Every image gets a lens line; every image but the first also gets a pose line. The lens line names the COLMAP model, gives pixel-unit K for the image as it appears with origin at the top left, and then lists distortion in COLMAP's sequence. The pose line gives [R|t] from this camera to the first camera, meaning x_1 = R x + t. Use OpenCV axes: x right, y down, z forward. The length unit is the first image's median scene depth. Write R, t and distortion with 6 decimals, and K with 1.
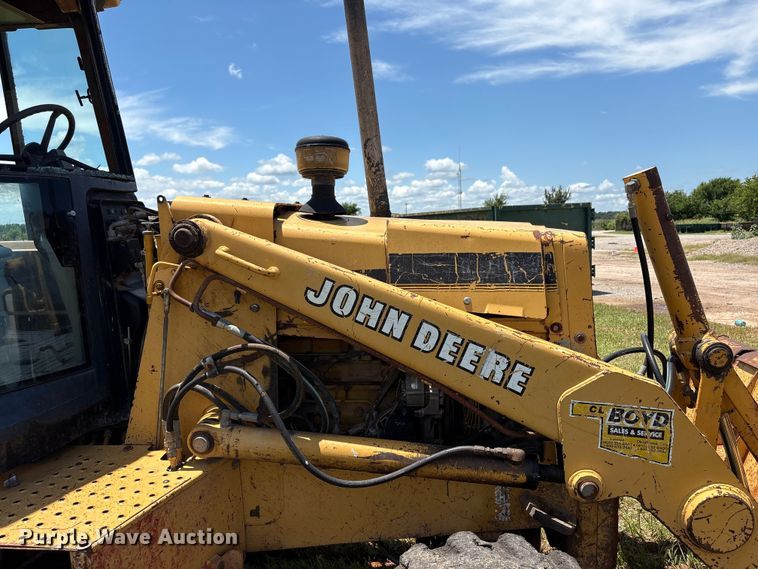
lens RADIAL K [[575.0, 0, 379.0], [0, 575.0, 287.7], [0, 0, 1]] dist [0.053410, -0.059701]
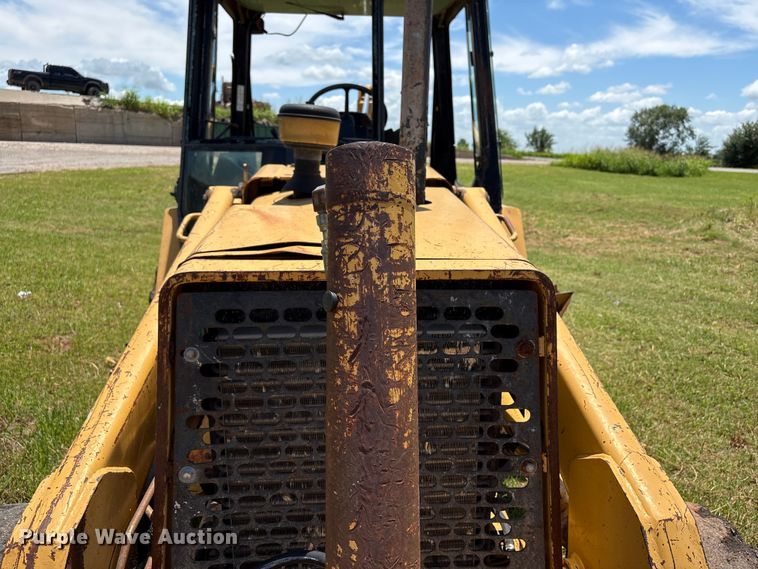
lens RADIAL K [[575.0, 0, 380.6], [0, 575.0, 287.2], [0, 0, 1]] dist [0.053410, -0.059701]
pose [[0.149775, 0.255121, -0.955239, 0.965310], [-0.137105, 0.962162, 0.235472, -0.250540], [0.979168, 0.095700, 0.179086, 1.141975]]
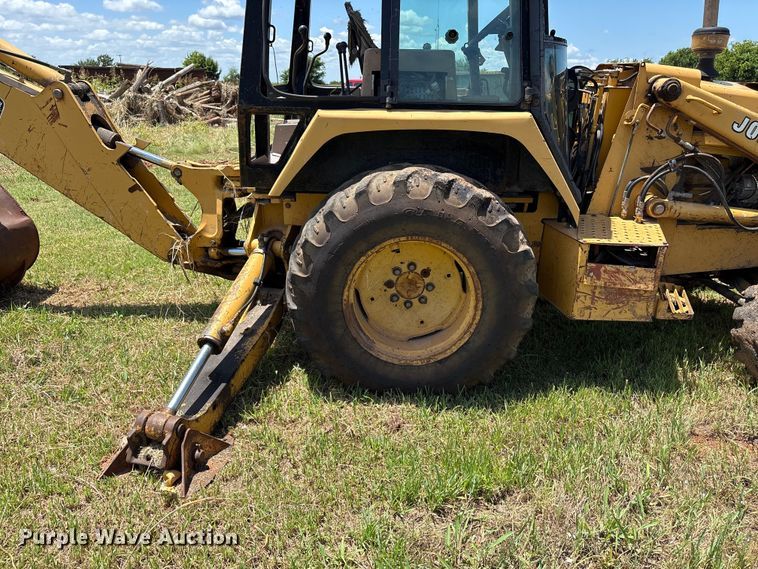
lens RADIAL K [[575.0, 0, 383.8], [0, 575.0, 284.3], [0, 0, 1]] dist [0.053410, -0.059701]
pose [[0.995572, 0.012398, 0.093182, -1.337525], [-0.032882, 0.974573, 0.221646, 0.124039], [-0.088064, -0.223729, 0.970665, -0.743424]]
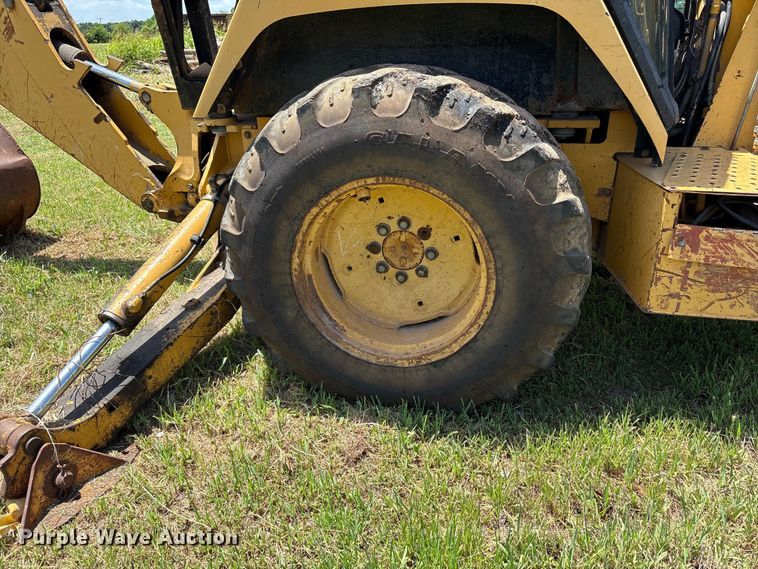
lens RADIAL K [[575.0, 0, 381.0], [0, 575.0, 284.7], [0, 0, 1]] dist [0.053410, -0.059701]
pose [[0.993023, 0.049434, -0.107061, -1.006047], [-0.014112, 0.951183, 0.308303, 0.207343], [0.117076, -0.304641, 0.945244, -0.228906]]
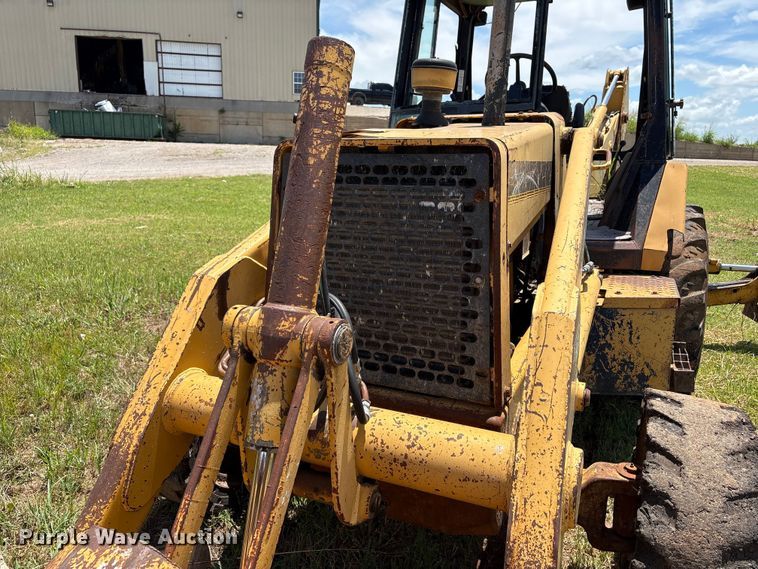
lens RADIAL K [[575.0, 0, 388.3], [0, 575.0, 281.9], [0, 0, 1]] dist [0.053410, -0.059701]
pose [[-0.321124, 0.226279, -0.919607, 1.316797], [-0.116071, 0.954311, 0.275349, -0.163661], [0.939897, 0.195161, -0.280188, 1.557177]]
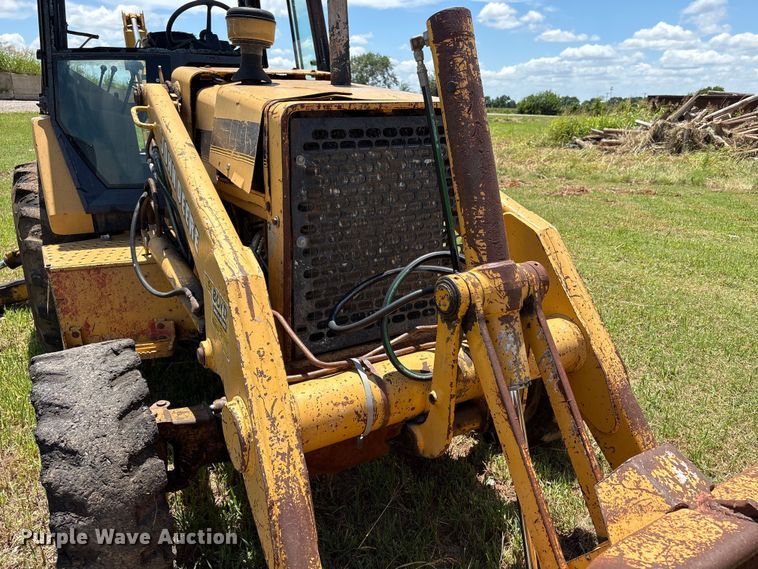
lens RADIAL K [[575.0, 0, 385.8], [0, 575.0, 285.0], [0, 0, 1]] dist [0.053410, -0.059701]
pose [[0.578850, 0.272016, -0.768726, 1.234277], [-0.112245, 0.960326, 0.255294, -0.075726], [0.807671, -0.061491, 0.586418, 0.615886]]
